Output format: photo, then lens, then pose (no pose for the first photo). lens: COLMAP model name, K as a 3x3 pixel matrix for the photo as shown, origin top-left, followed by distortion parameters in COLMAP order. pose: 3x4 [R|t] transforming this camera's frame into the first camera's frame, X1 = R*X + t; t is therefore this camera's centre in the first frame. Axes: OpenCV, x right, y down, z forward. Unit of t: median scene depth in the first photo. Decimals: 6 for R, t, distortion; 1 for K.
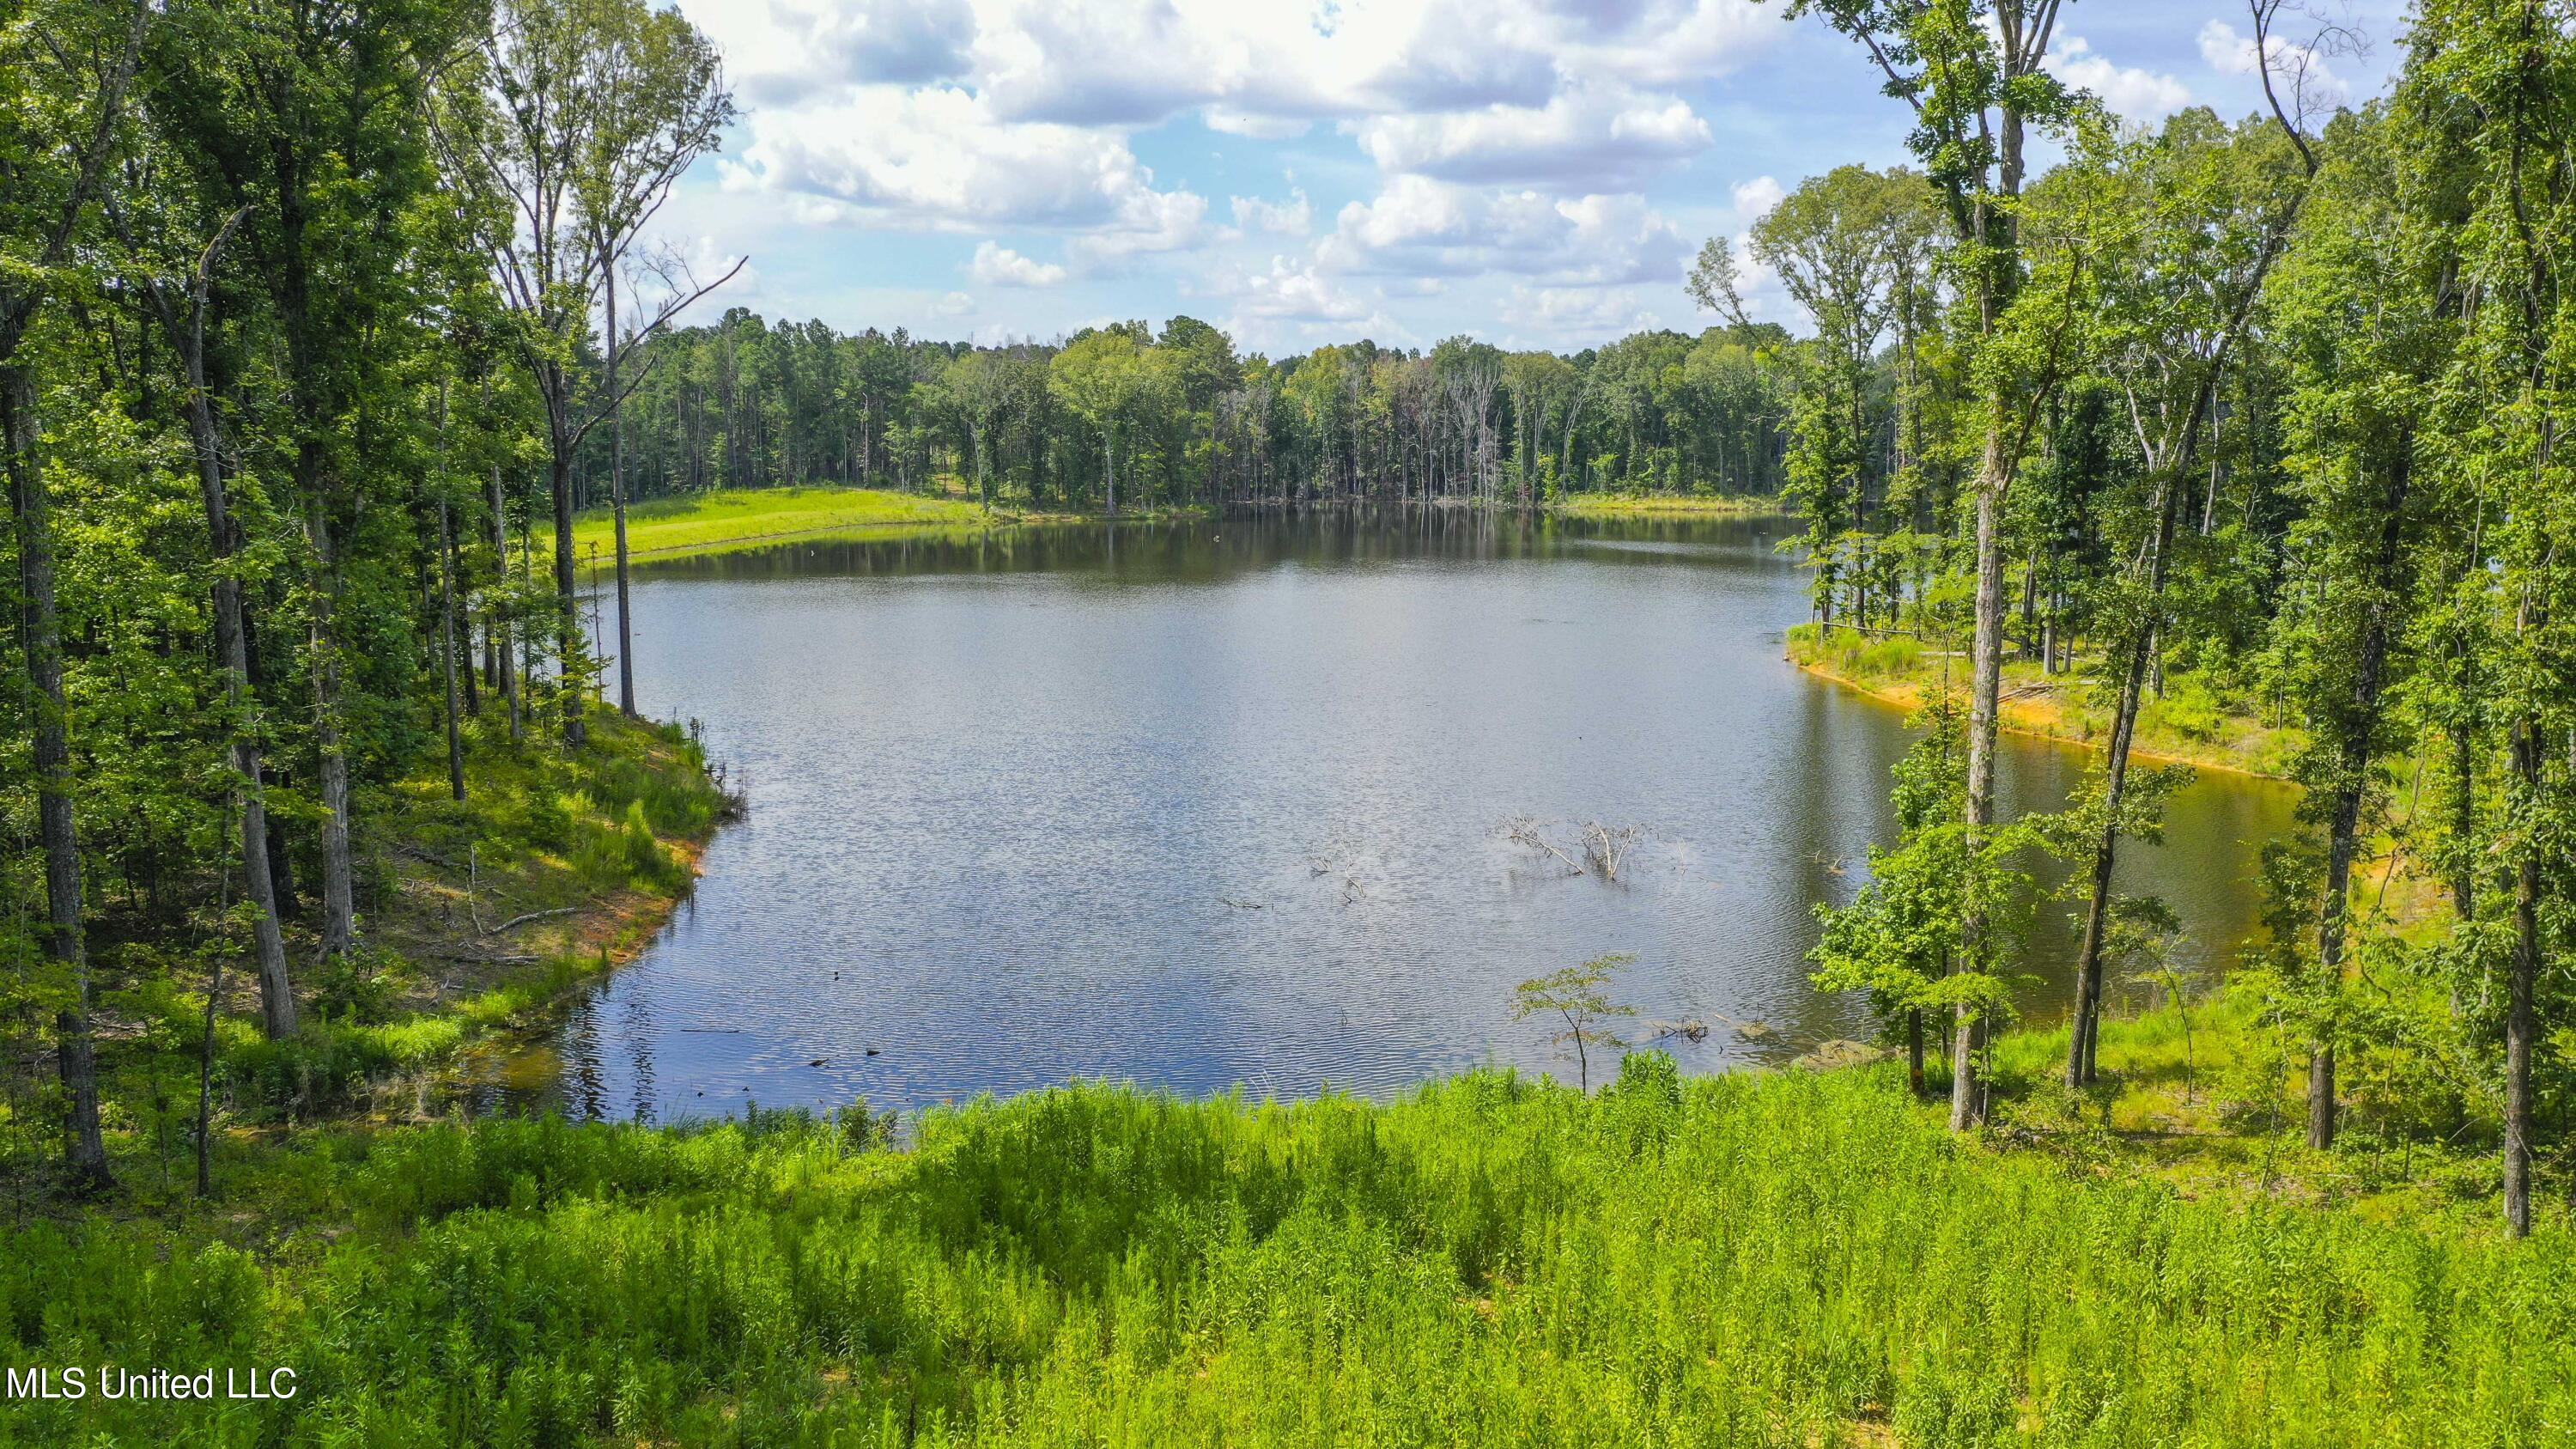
lens RADIAL K [[2111.5, 0, 1288.0], [0, 2111.5, 724.5], [0, 0, 1]] dist [0.040161, 0.003191]
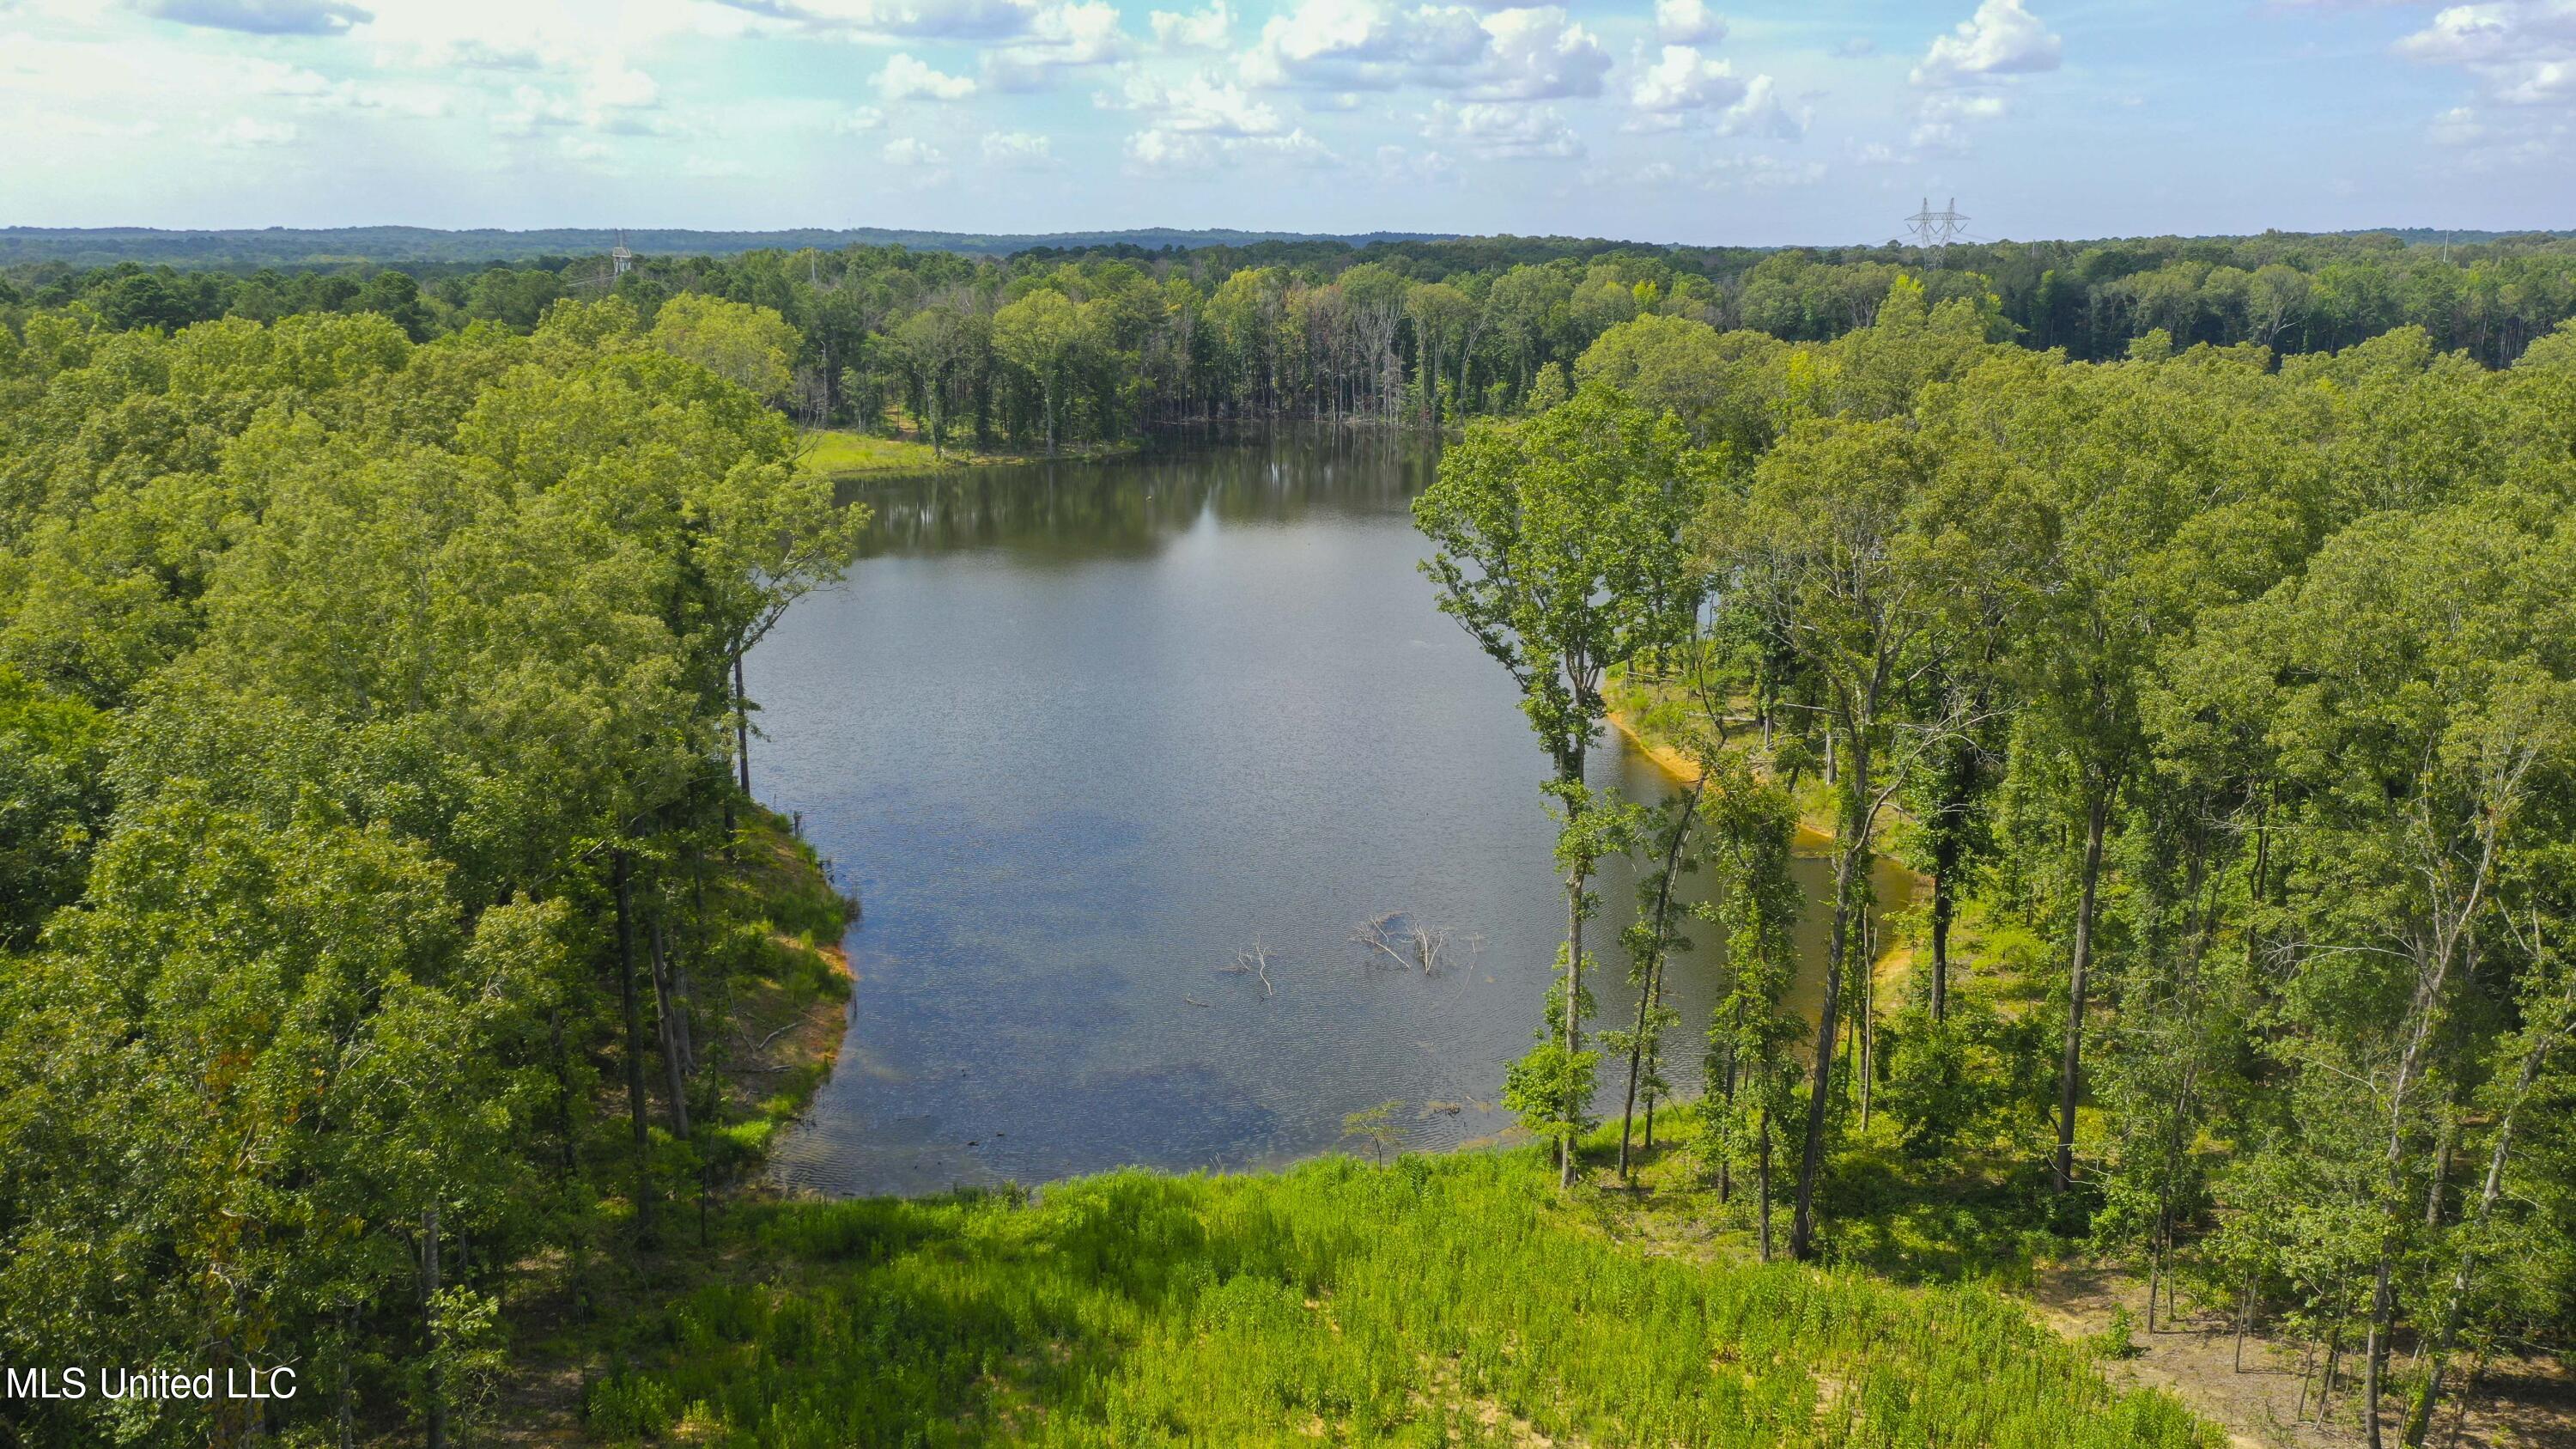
lens RADIAL K [[2101.6, 0, 1288.0], [0, 2101.6, 724.5], [0, 0, 1]] dist [0.038464, -0.000629]
pose [[0.999262, -0.009266, 0.037271, -0.001839], [0.006091, 0.996412, 0.084413, -0.049979], [-0.037919, -0.084124, 0.995734, -0.112589]]
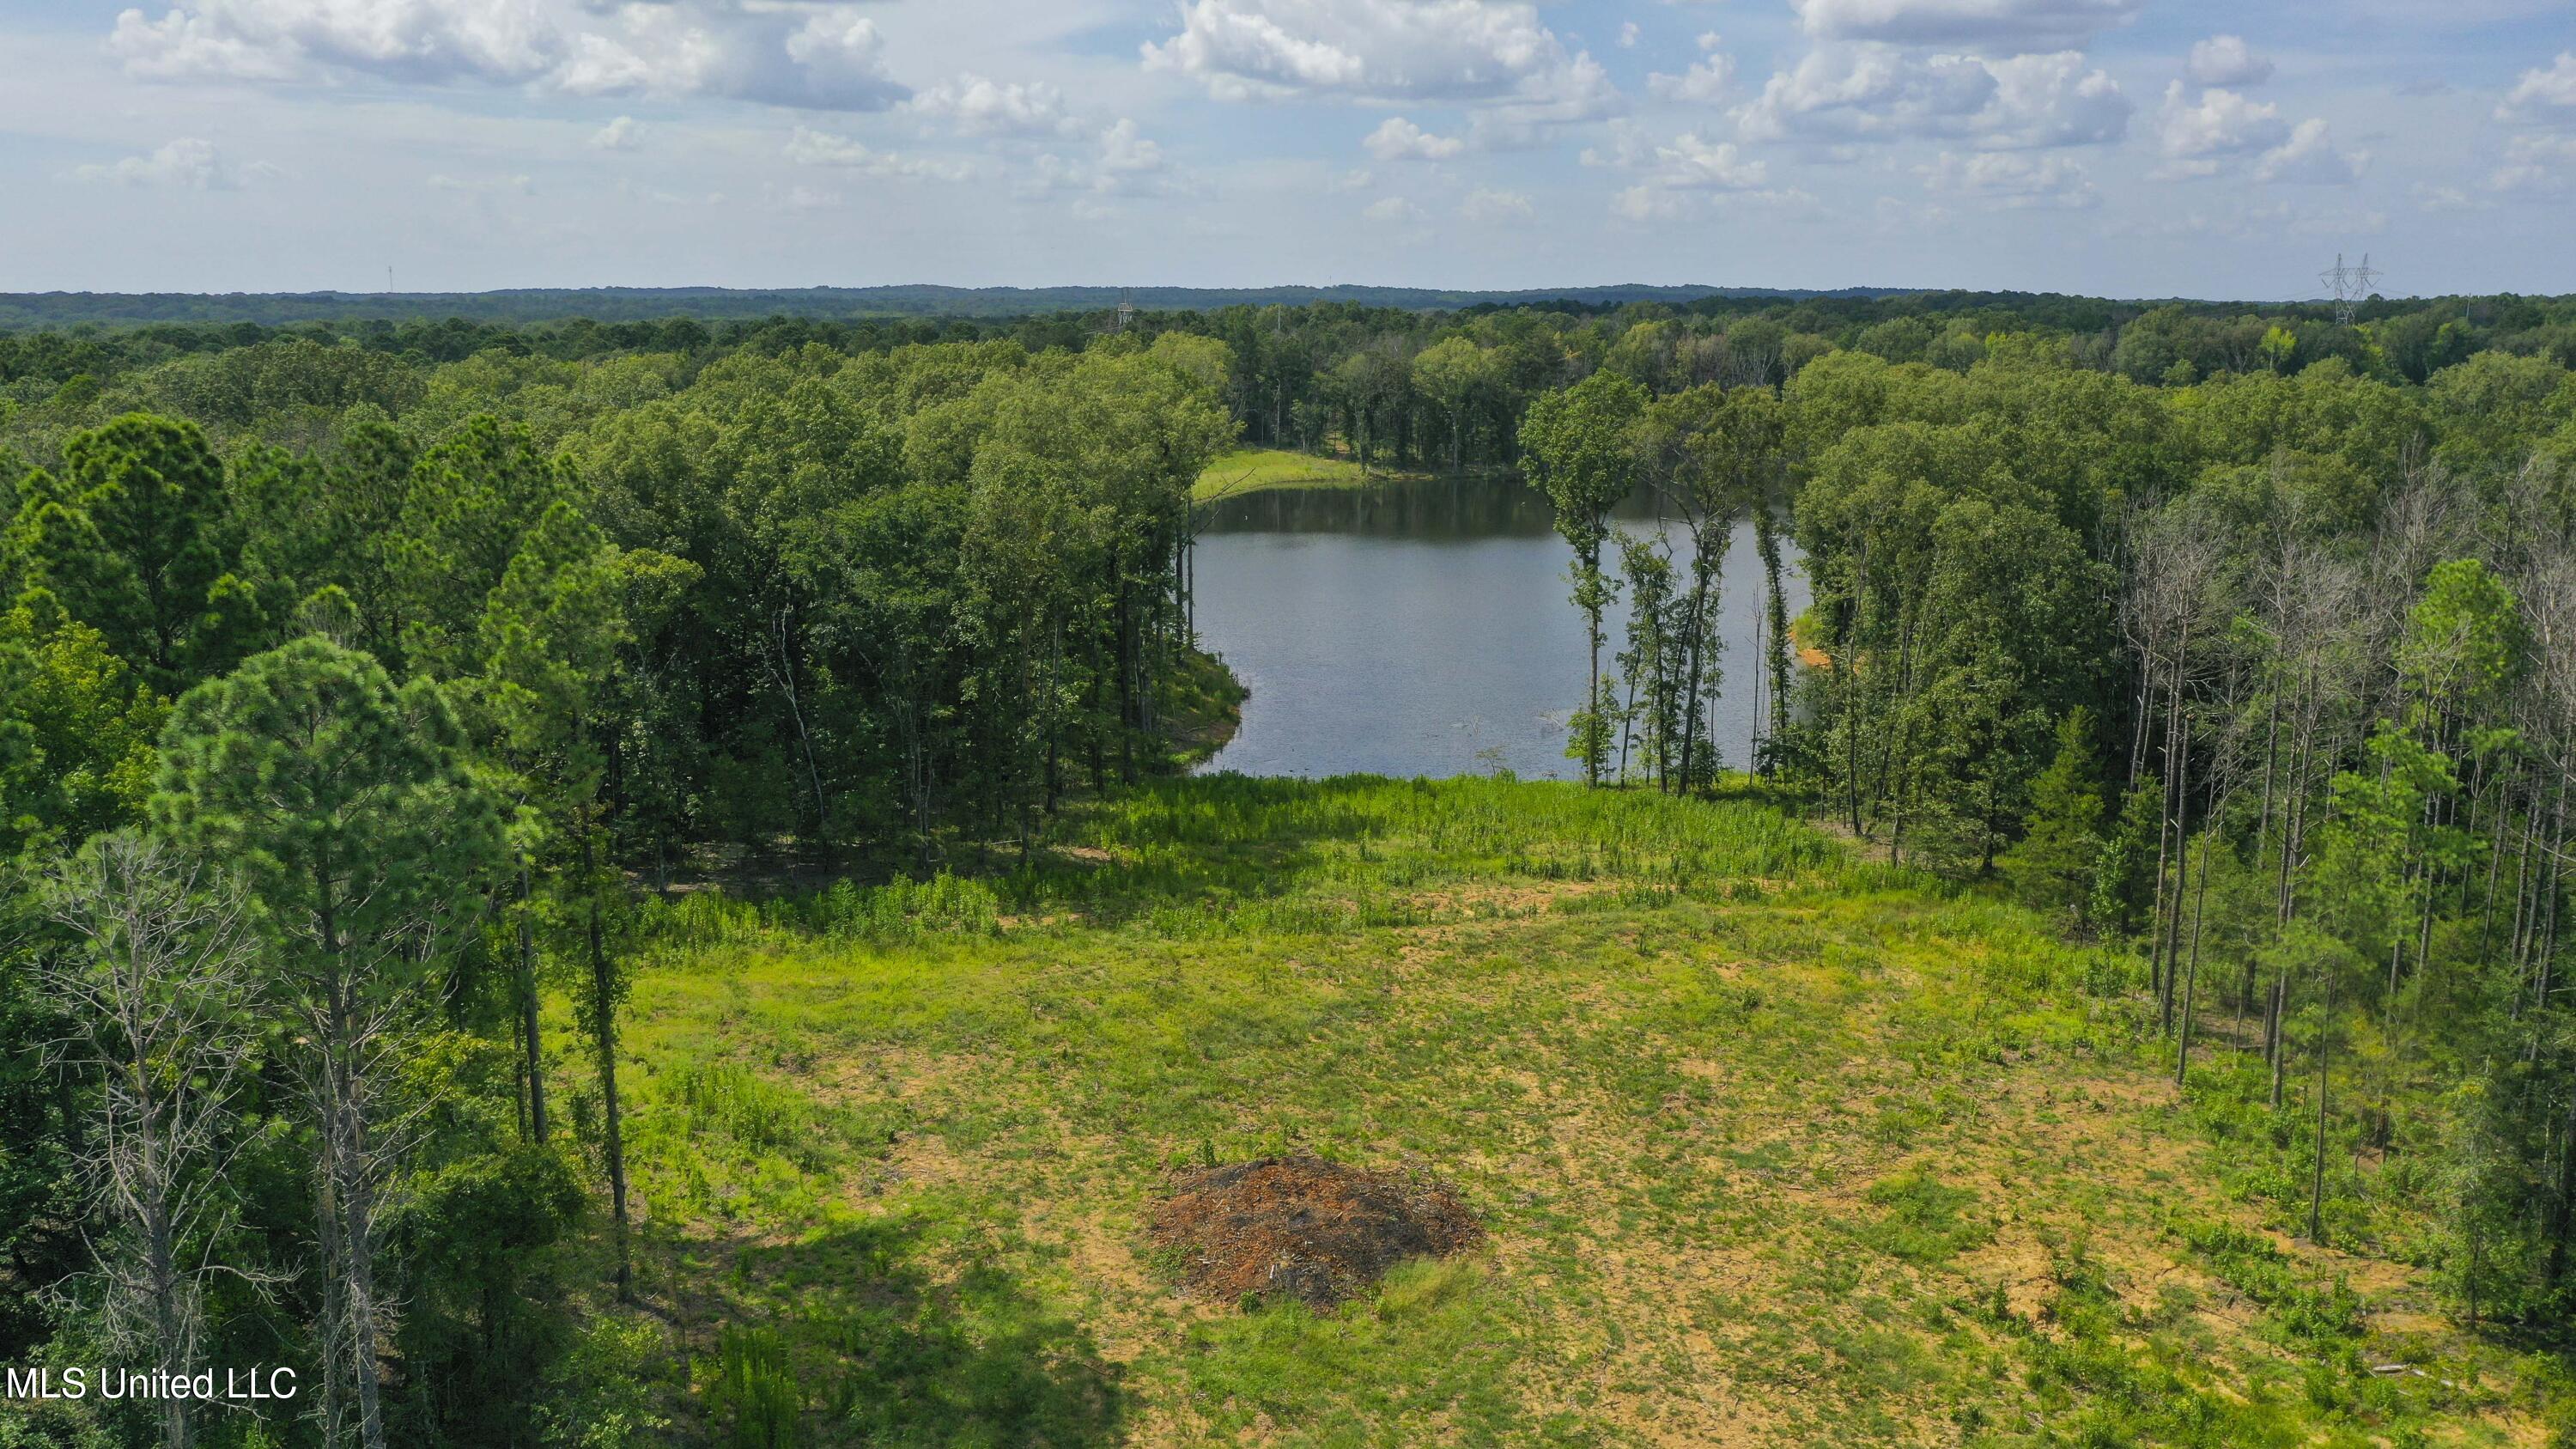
lens RADIAL K [[2111.5, 0, 1288.0], [0, 2111.5, 724.5], [0, 0, 1]] dist [0.040161, 0.003191]
pose [[0.983331, 0.037214, -0.177974, 0.055613], [-0.026823, 0.997811, 0.060443, -0.017702], [0.179834, -0.054662, 0.982177, -0.341972]]
